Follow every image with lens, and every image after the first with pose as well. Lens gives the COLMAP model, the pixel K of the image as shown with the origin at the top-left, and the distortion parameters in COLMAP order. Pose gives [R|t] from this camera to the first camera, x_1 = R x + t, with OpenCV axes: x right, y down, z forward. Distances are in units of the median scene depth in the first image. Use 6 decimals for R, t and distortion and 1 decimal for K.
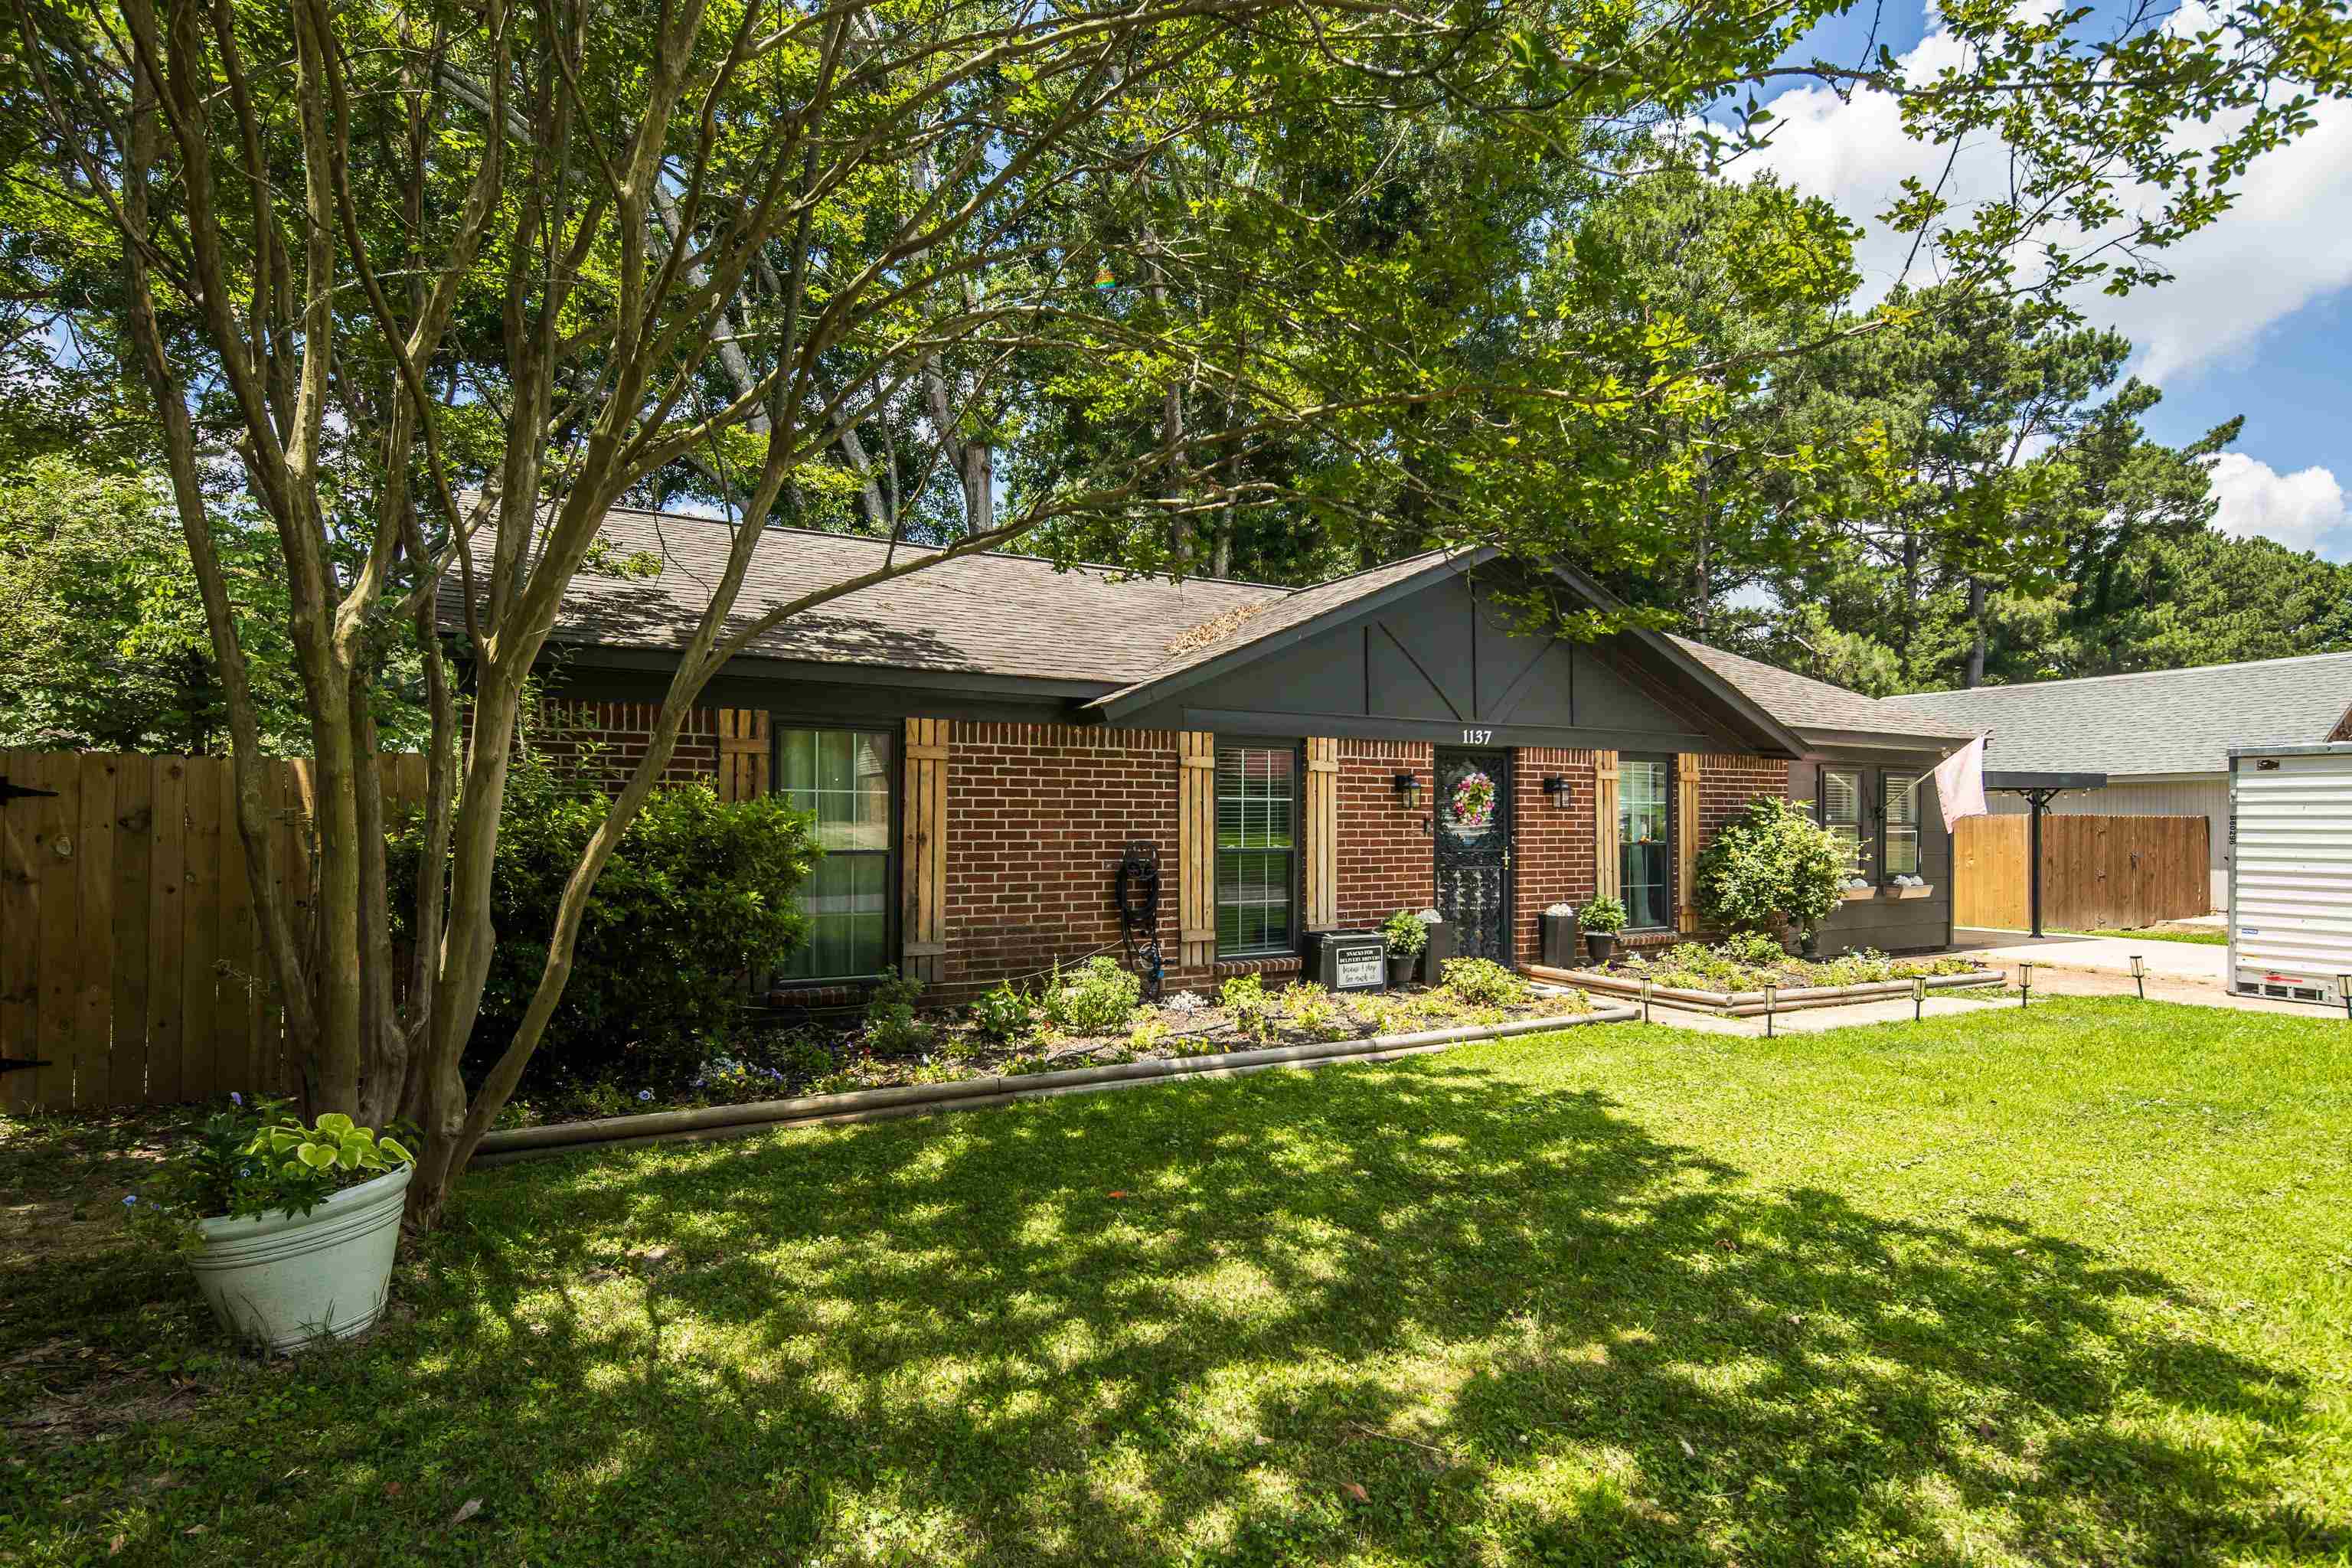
lens RADIAL K [[1177.3, 0, 1167.2], [0, 1177.3, 743.4], [0, 0, 1]] dist [0.014123, 0.000701]
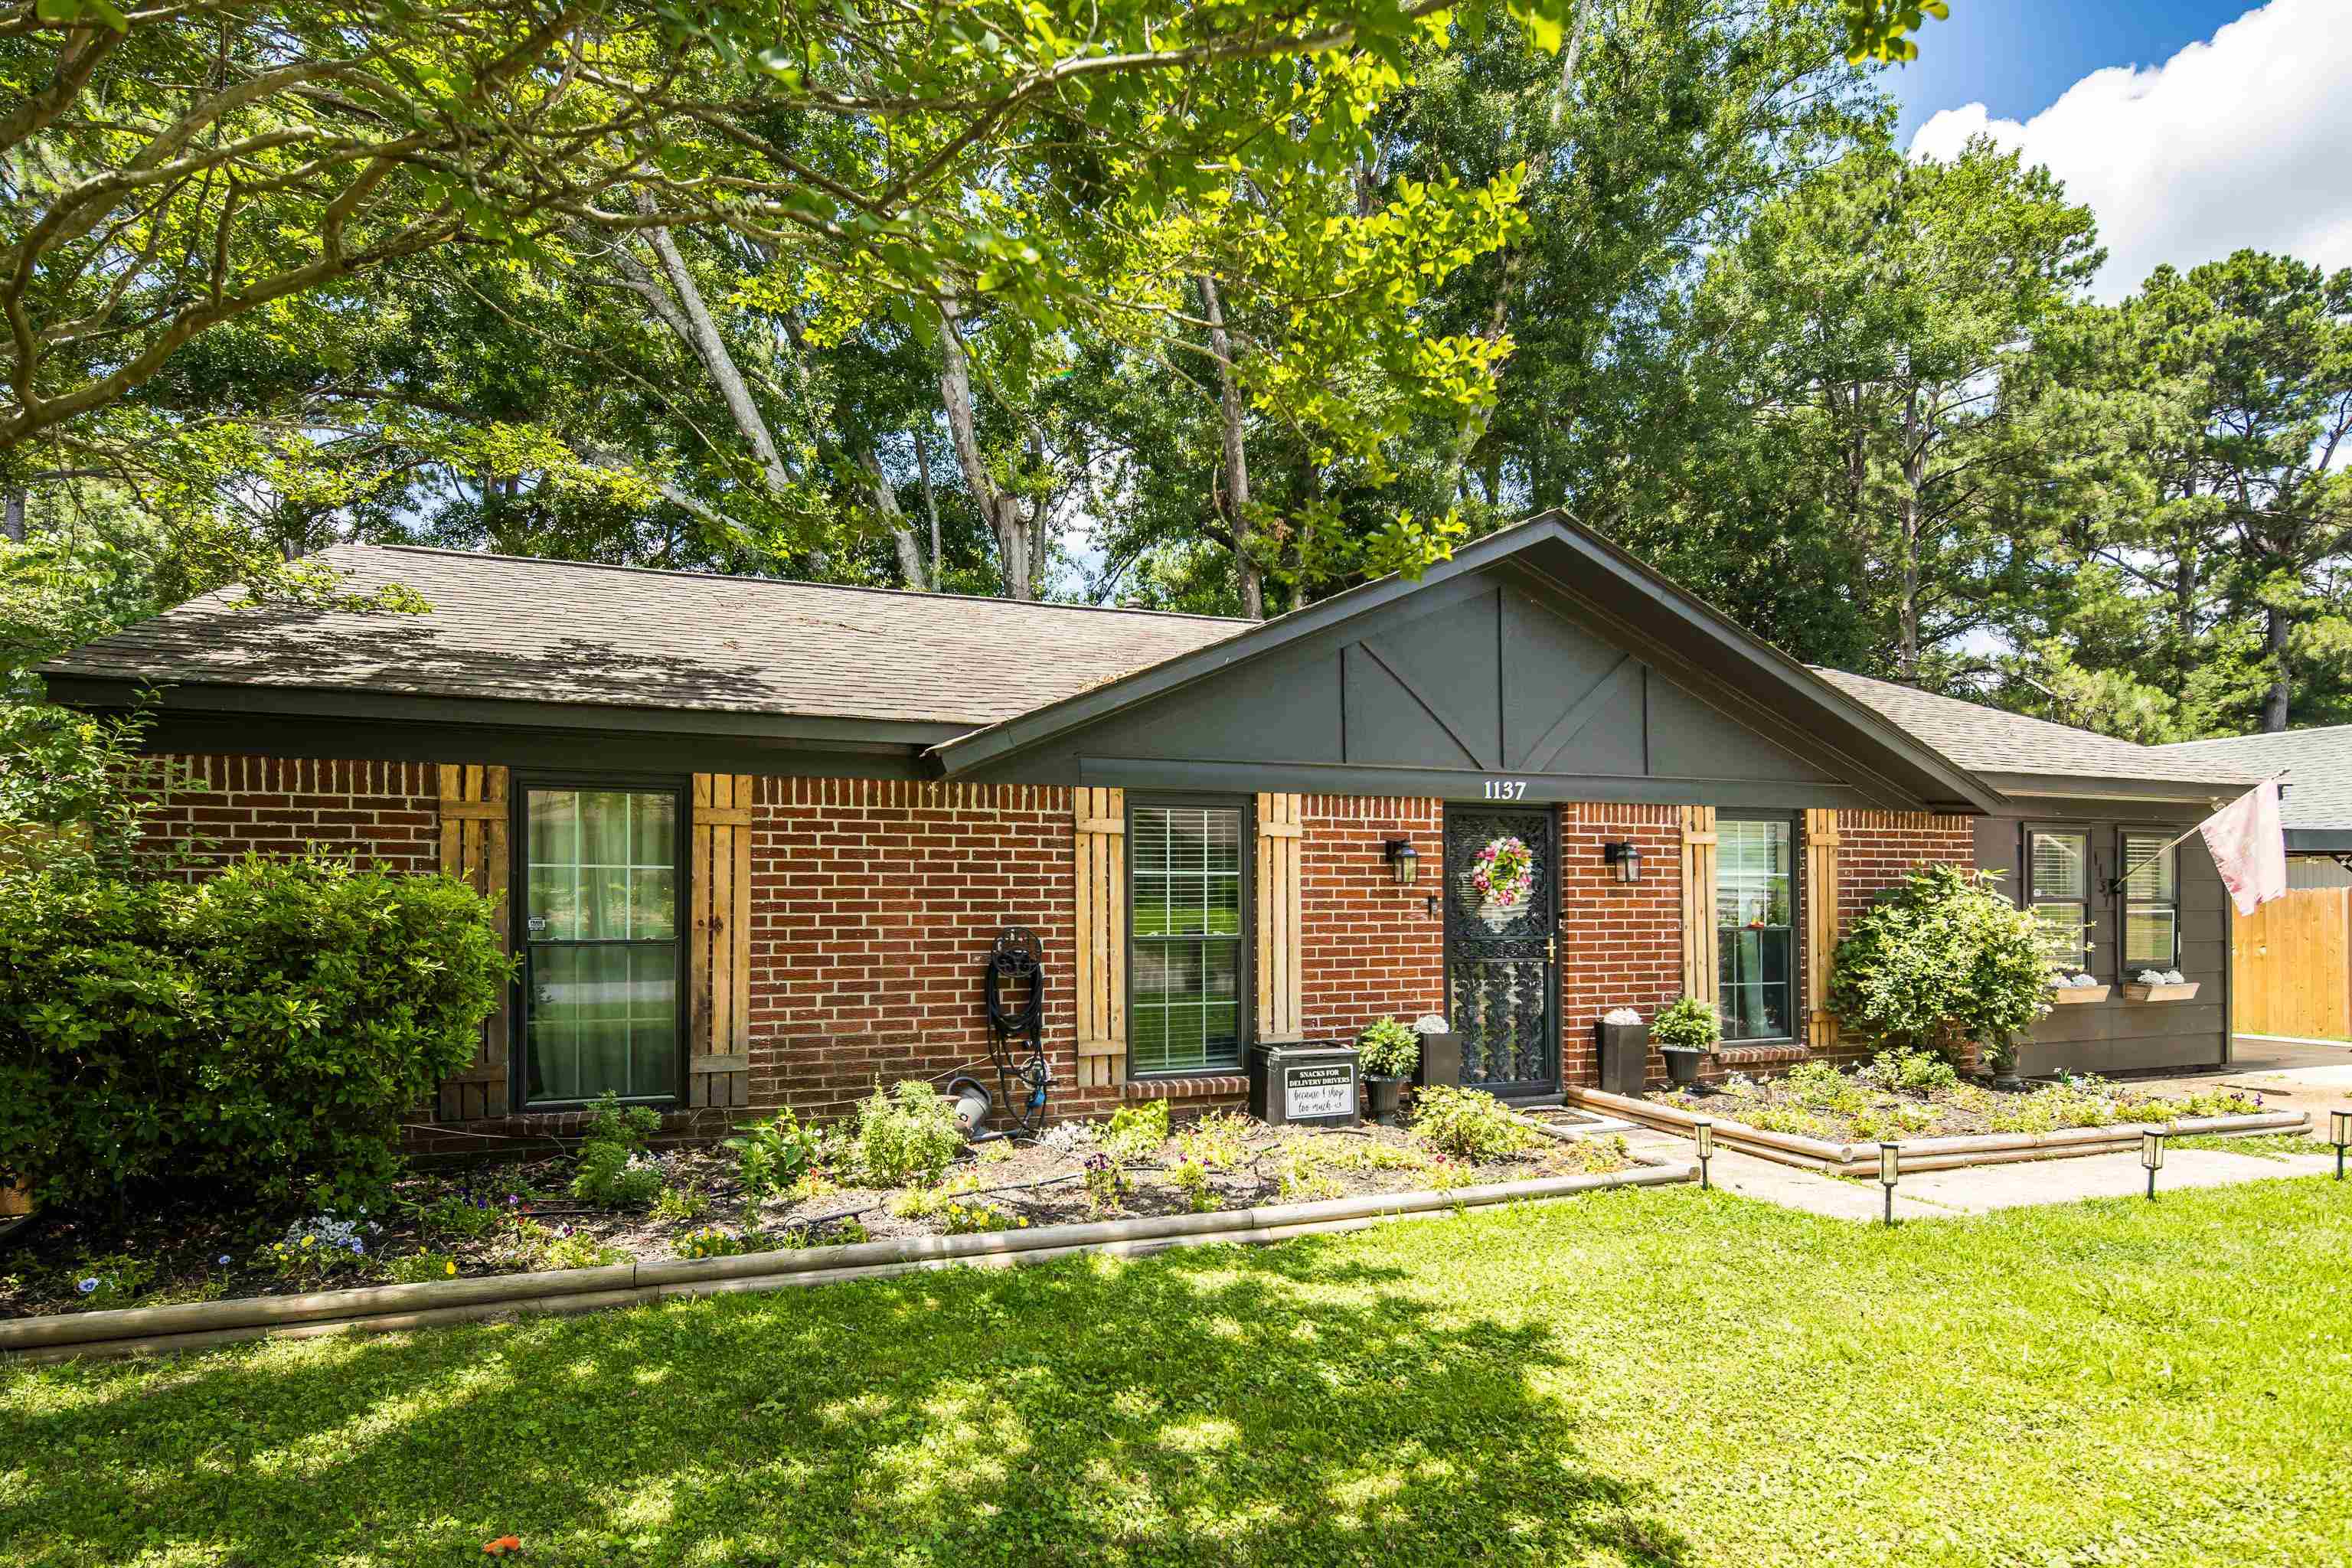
lens RADIAL K [[1149.7, 0, 1136.7], [0, 1149.7, 842.6], [0, 0, 1]] dist [0.008386, -0.002516]
pose [[0.983427, -0.014420, -0.180728, 0.171211], [0.016711, 0.999798, 0.011162, 0.017173], [0.180531, -0.013997, 0.983470, 0.233031]]
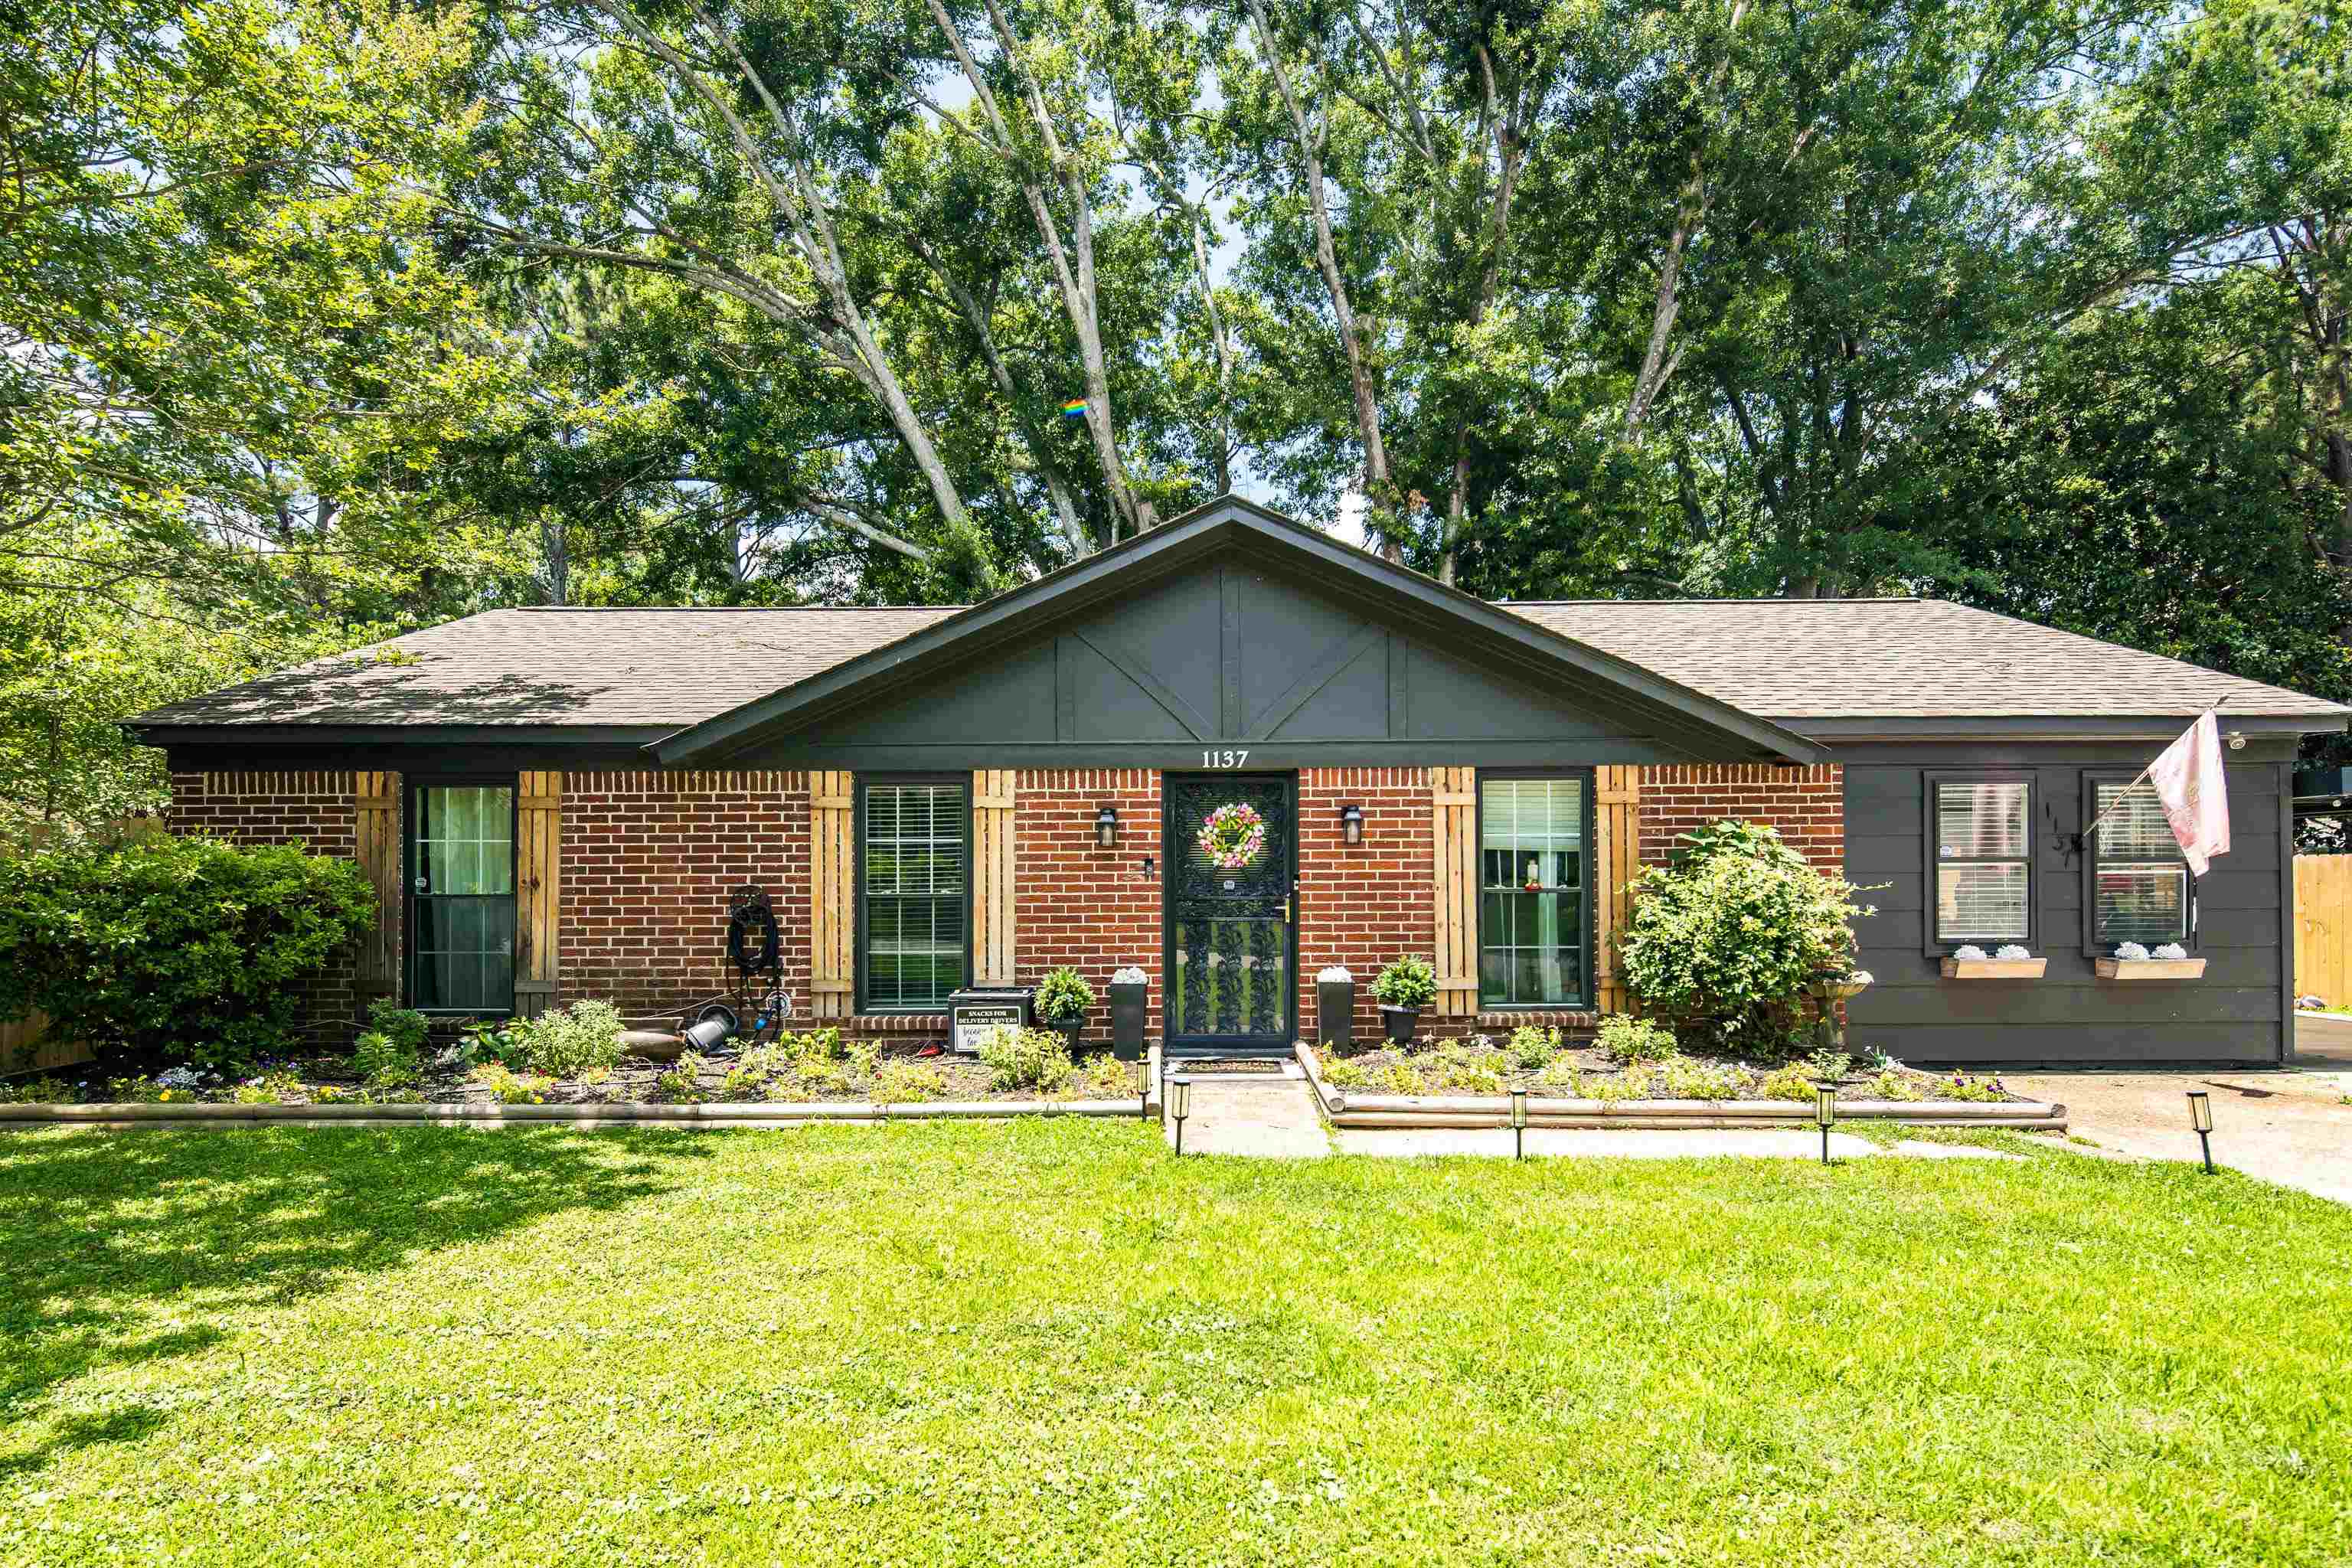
lens RADIAL K [[1154.1, 0, 1255.8], [0, 1154.1, 815.9], [0, 0, 1]] dist [0.001847, 0.000114]
pose [[0.869350, -0.033416, -0.493066, 0.711827], [0.039518, 0.999217, 0.001959, 0.034969], [0.492614, -0.021188, 0.869990, 0.332089]]
